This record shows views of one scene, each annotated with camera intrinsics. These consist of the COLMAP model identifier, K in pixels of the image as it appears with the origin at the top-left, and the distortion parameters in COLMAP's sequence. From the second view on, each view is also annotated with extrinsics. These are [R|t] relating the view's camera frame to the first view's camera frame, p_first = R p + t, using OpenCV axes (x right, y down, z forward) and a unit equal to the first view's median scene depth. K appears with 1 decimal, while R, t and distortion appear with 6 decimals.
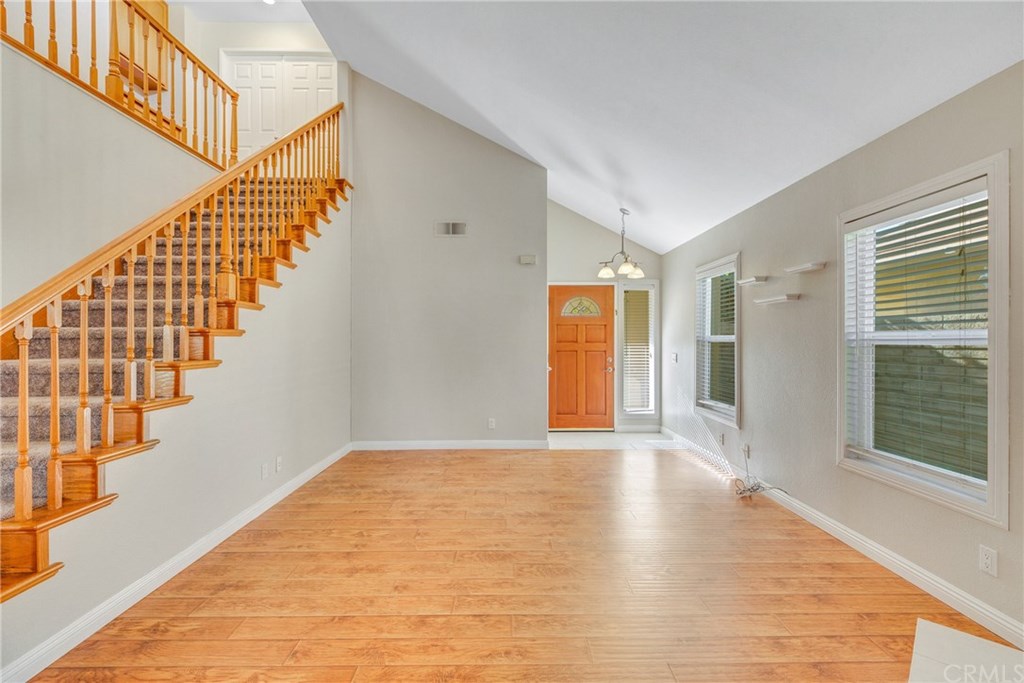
lens RADIAL K [[465.7, 0, 513.5], [0, 465.7, 333.7], [0, 0, 1]] dist [0.017024, -0.010744]
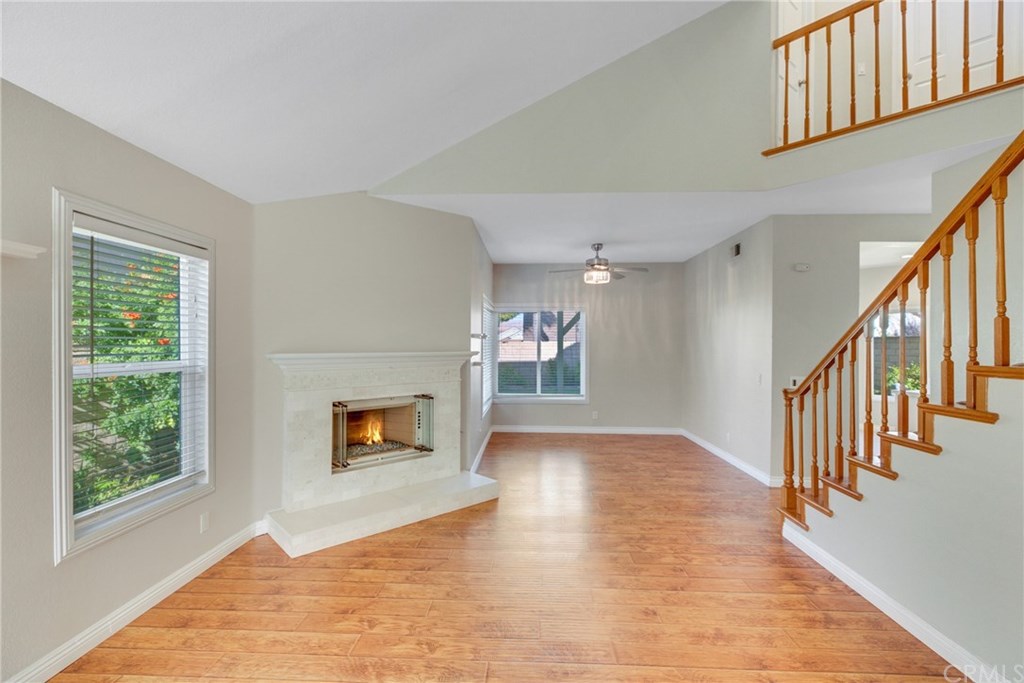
lens RADIAL K [[465.7, 0, 508.4], [0, 465.7, 343.0], [0, 0, 1]] dist [0.017024, -0.010744]
pose [[-0.997720, -0.004829, 0.067313, 0.003100], [-0.005705, 0.999901, -0.012833, -0.023361], [-0.067245, -0.013188, -0.997649, 1.254705]]
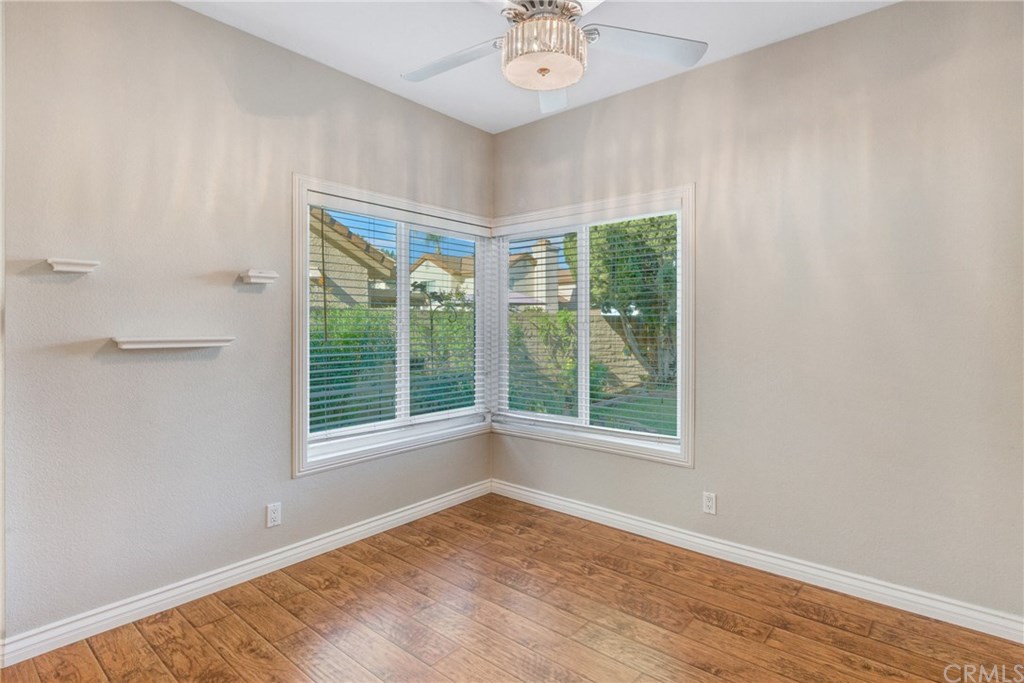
lens RADIAL K [[518.9, 0, 508.3], [0, 518.9, 333.1], [0, 0, 1]] dist [0.000208, -0.001976]
pose [[-0.743099, -0.011806, 0.669077, -0.496802], [-0.009213, 0.999930, 0.007411, 0.000139], [-0.669118, -0.000657, -0.743156, 0.082827]]
